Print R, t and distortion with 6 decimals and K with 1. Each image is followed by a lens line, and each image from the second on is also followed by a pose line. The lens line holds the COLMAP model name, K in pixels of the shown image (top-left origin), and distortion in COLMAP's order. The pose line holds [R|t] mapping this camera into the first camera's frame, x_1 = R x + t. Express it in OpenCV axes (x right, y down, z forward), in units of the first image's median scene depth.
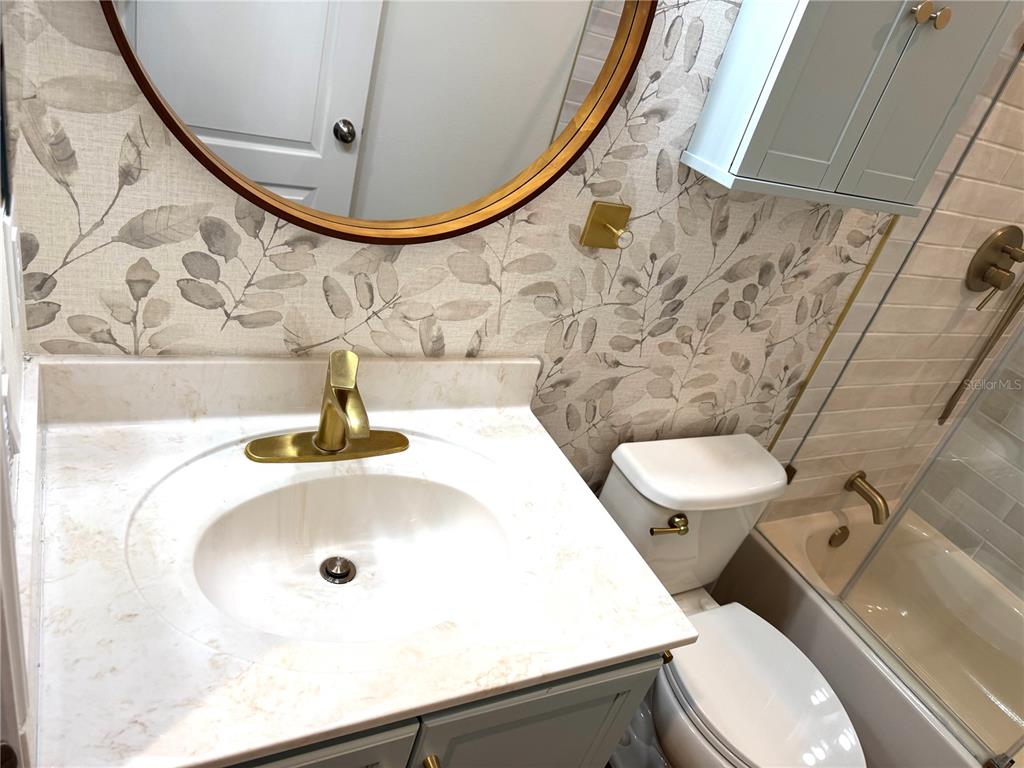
lens RADIAL K [[722.4, 0, 518.5], [0, 722.4, 385.9], [0, 0, 1]] dist [0.074382, -0.089633]
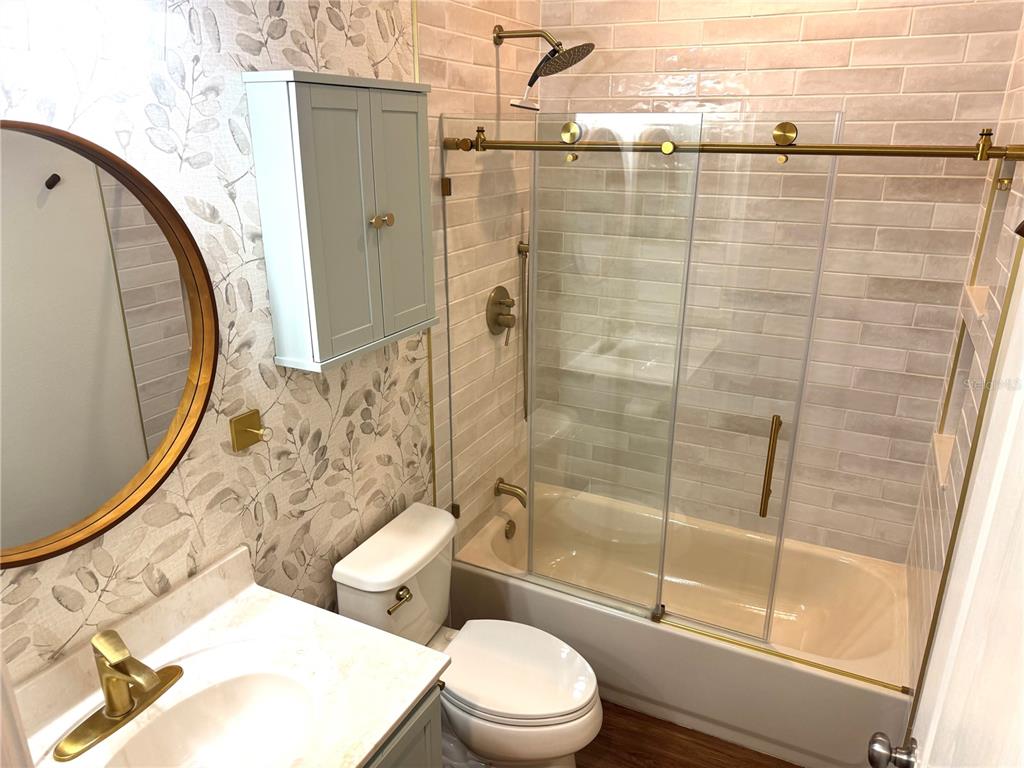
lens RADIAL K [[722.4, 0, 513.1], [0, 722.4, 388.6], [0, 0, 1]] dist [0.074382, -0.089633]
pose [[0.775982, -0.437631, 0.454236, -0.059665], [0.476986, 0.878350, 0.031393, -0.083873], [-0.412717, 0.192304, 0.890328, -0.321680]]
